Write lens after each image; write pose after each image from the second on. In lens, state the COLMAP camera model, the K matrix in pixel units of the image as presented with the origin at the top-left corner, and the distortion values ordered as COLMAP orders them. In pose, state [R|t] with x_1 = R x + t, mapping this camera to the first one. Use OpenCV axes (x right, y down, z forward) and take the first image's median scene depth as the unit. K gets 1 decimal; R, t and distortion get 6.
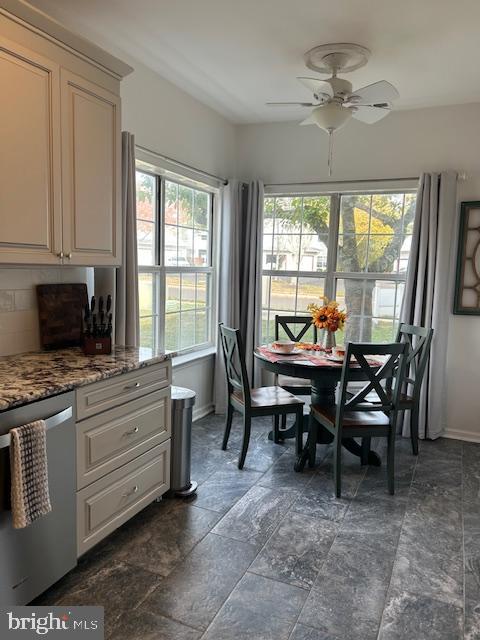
lens RADIAL K [[477.2, 0, 240.8], [0, 477.2, 322.3], [0, 0, 1]] dist [0.046430, -0.034204]
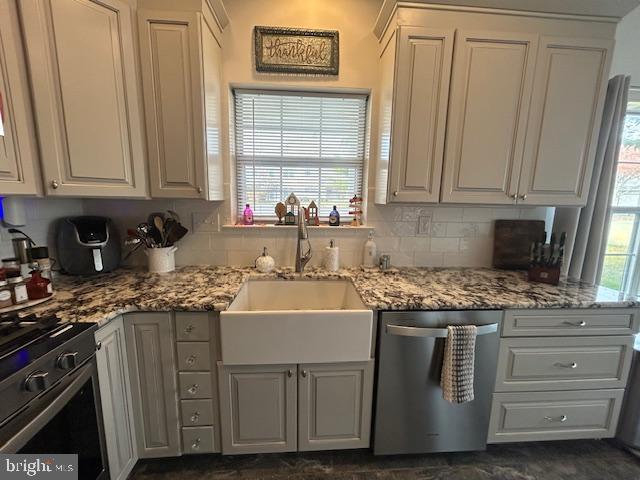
lens RADIAL K [[256.0, 0, 319.3], [0, 256.0, 239.4], [0, 0, 1]] dist [-0.004695, 0.001402]
pose [[0.464941, 0.111612, -0.878278, -0.019030], [-0.110327, 0.991593, 0.067607, -0.016475], [0.878440, 0.065465, 0.473347, 0.213327]]
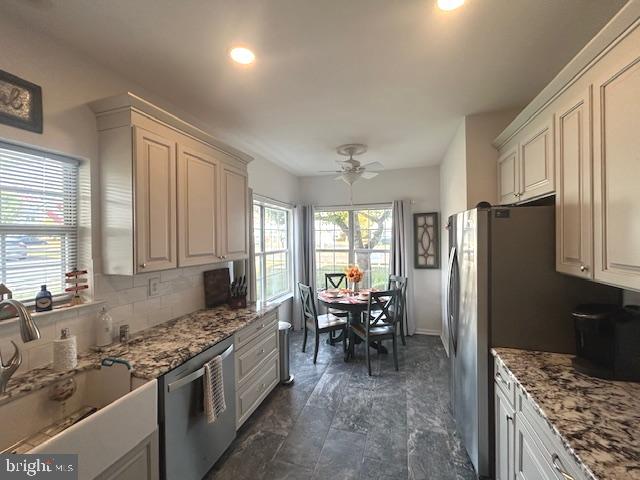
lens RADIAL K [[256.0, 0, 319.2], [0, 256.0, 238.5], [0, 0, 1]] dist [-0.004695, 0.001402]
pose [[0.993188, -0.044222, 0.107804, -0.080931], [0.056287, 0.992160, -0.111577, -0.065342], [-0.102024, 0.116885, 0.987891, -0.019825]]
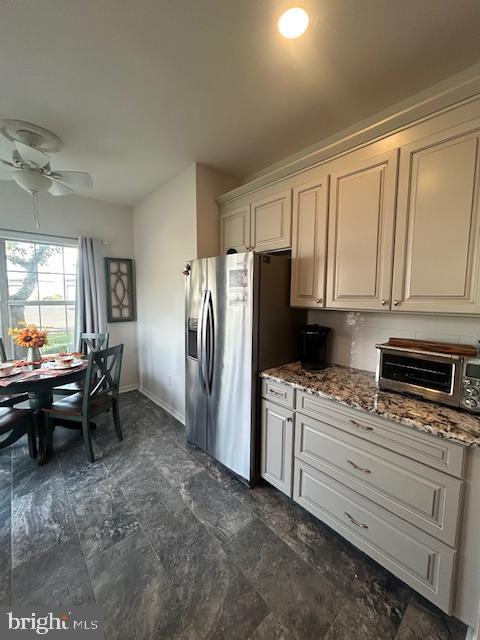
lens RADIAL K [[256.0, 0, 239.0], [0, 256.0, 318.7], [0, 0, 1]] dist [-0.004695, 0.001402]
pose [[0.411792, -0.109664, 0.904655, -0.265678], [0.111377, 0.991347, 0.069475, -0.060604], [-0.904446, 0.072149, 0.420443, 0.279714]]
